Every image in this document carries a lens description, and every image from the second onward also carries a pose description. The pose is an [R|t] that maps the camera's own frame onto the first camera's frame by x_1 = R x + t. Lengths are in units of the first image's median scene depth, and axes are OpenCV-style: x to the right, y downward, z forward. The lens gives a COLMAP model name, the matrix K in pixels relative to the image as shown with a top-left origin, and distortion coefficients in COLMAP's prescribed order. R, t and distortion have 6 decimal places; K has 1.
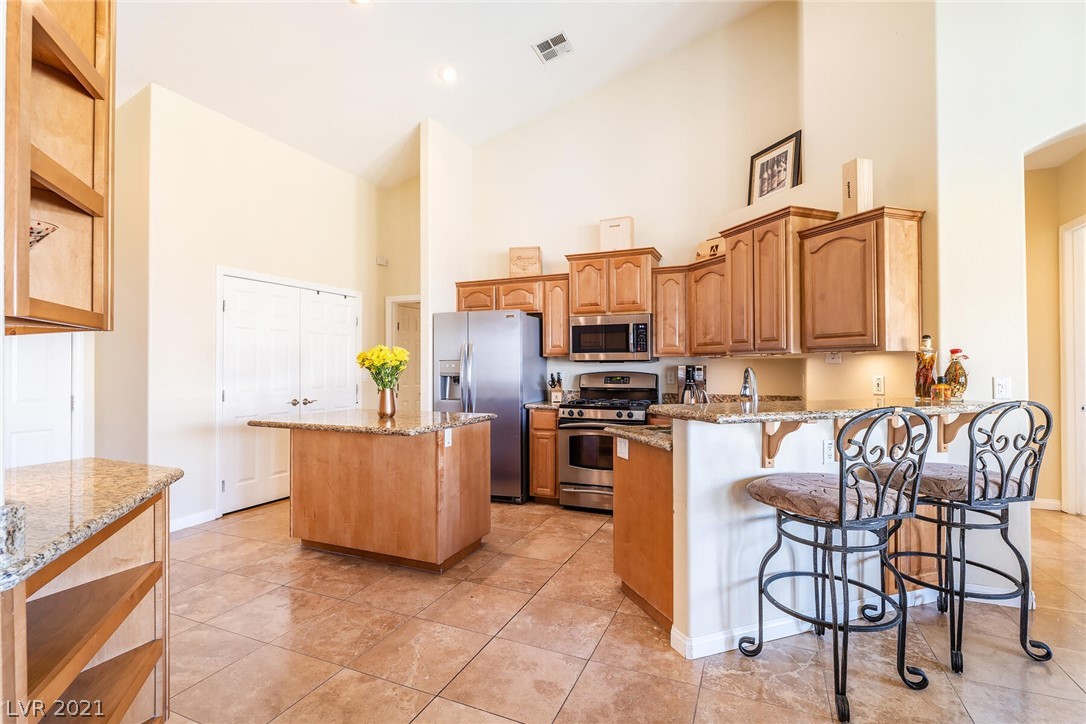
lens RADIAL K [[499.5, 0, 540.7], [0, 499.5, 361.1], [0, 0, 1]] dist [0.002726, -0.000146]
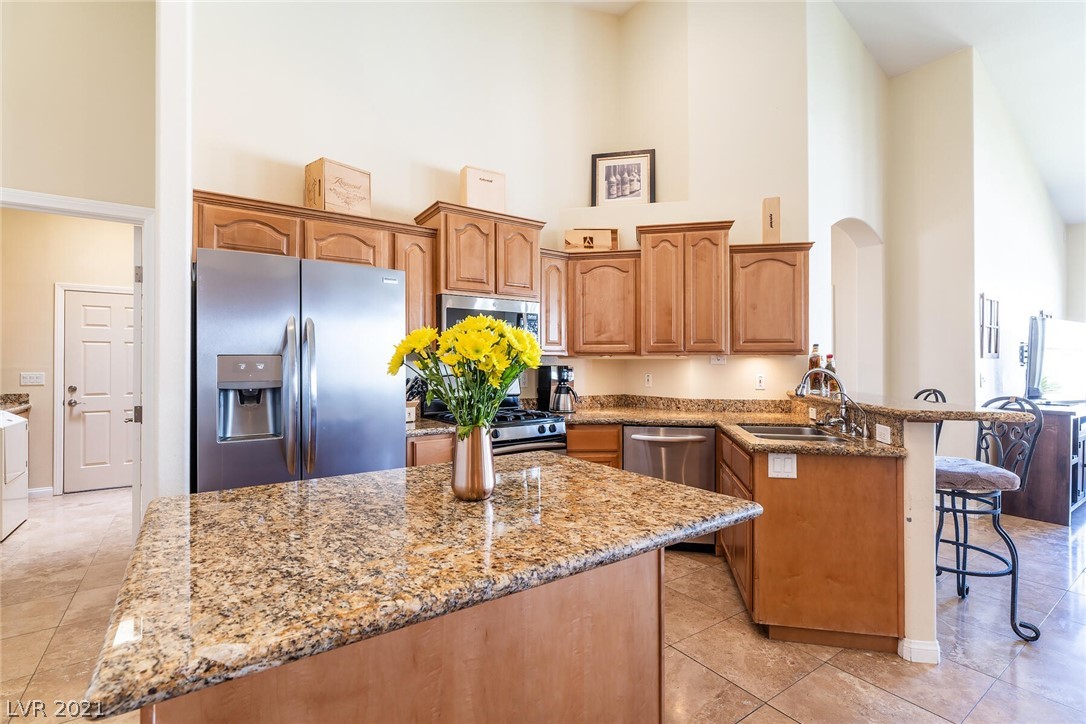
lens RADIAL K [[499.5, 0, 542.1], [0, 499.5, 362.6], [0, 0, 1]] dist [0.002726, -0.000146]
pose [[0.528215, 0.005297, 0.849094, -0.497662], [-0.009354, 0.999956, -0.000419, 0.003813], [-0.849059, -0.007721, 0.528242, 0.591499]]
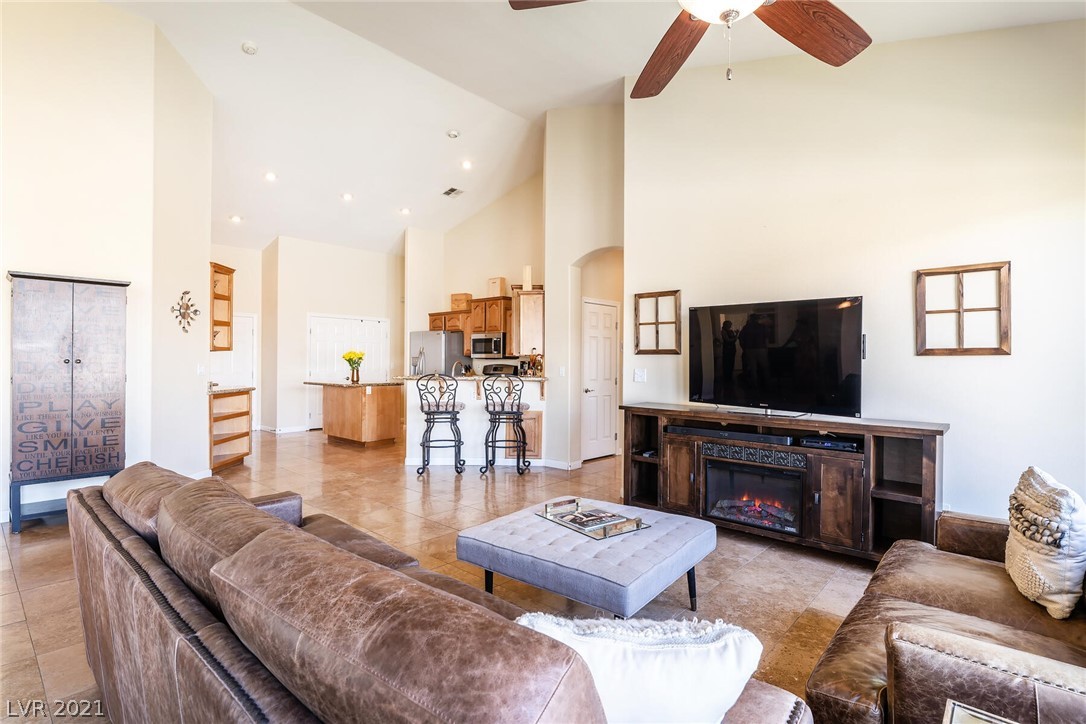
lens RADIAL K [[524.9, 0, 541.5], [0, 524.9, 360.4], [0, 0, 1]] dist [0.001335, -0.002152]
pose [[0.945523, 0.008426, -0.325446, 1.025350], [-0.006677, 0.999957, 0.006490, -0.007200], [0.325486, -0.003964, 0.945538, -0.793909]]
